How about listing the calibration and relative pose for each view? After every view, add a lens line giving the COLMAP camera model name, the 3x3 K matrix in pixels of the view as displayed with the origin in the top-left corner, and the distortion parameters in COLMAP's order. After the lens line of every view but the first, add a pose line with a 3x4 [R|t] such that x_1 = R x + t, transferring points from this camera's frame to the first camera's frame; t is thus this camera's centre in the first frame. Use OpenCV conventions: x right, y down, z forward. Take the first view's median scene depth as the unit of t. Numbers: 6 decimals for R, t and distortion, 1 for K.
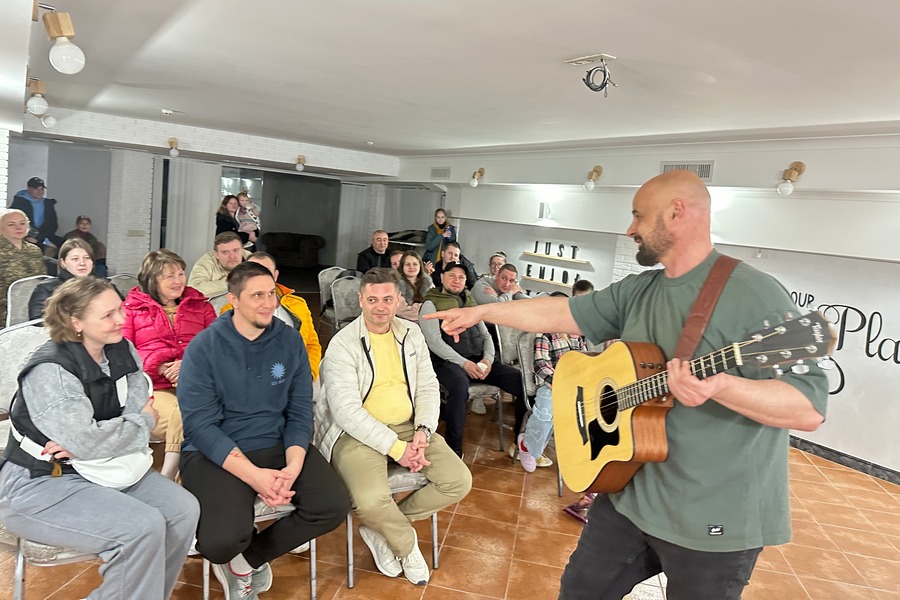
lens RADIAL K [[627.5, 0, 451.9], [0, 627.5, 262.9], [0, 0, 1]] dist [0.076877, -0.115337]
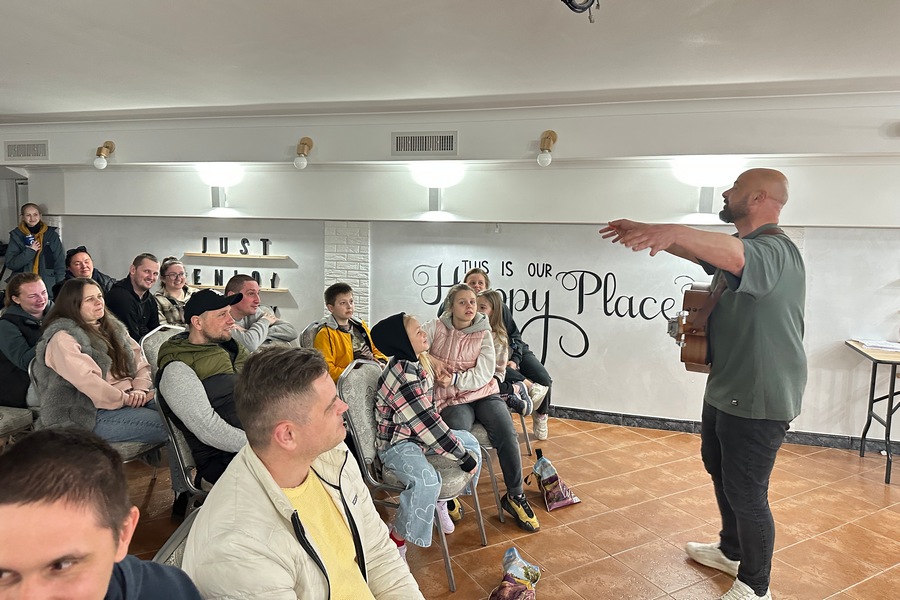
lens RADIAL K [[627.5, 0, 451.9], [0, 627.5, 262.9], [0, 0, 1]] dist [0.076877, -0.115337]
pose [[0.770976, -0.133671, 0.622678, -0.124547], [0.109085, 0.990993, 0.077673, -0.033163], [-0.627452, 0.008041, 0.778613, 0.231200]]
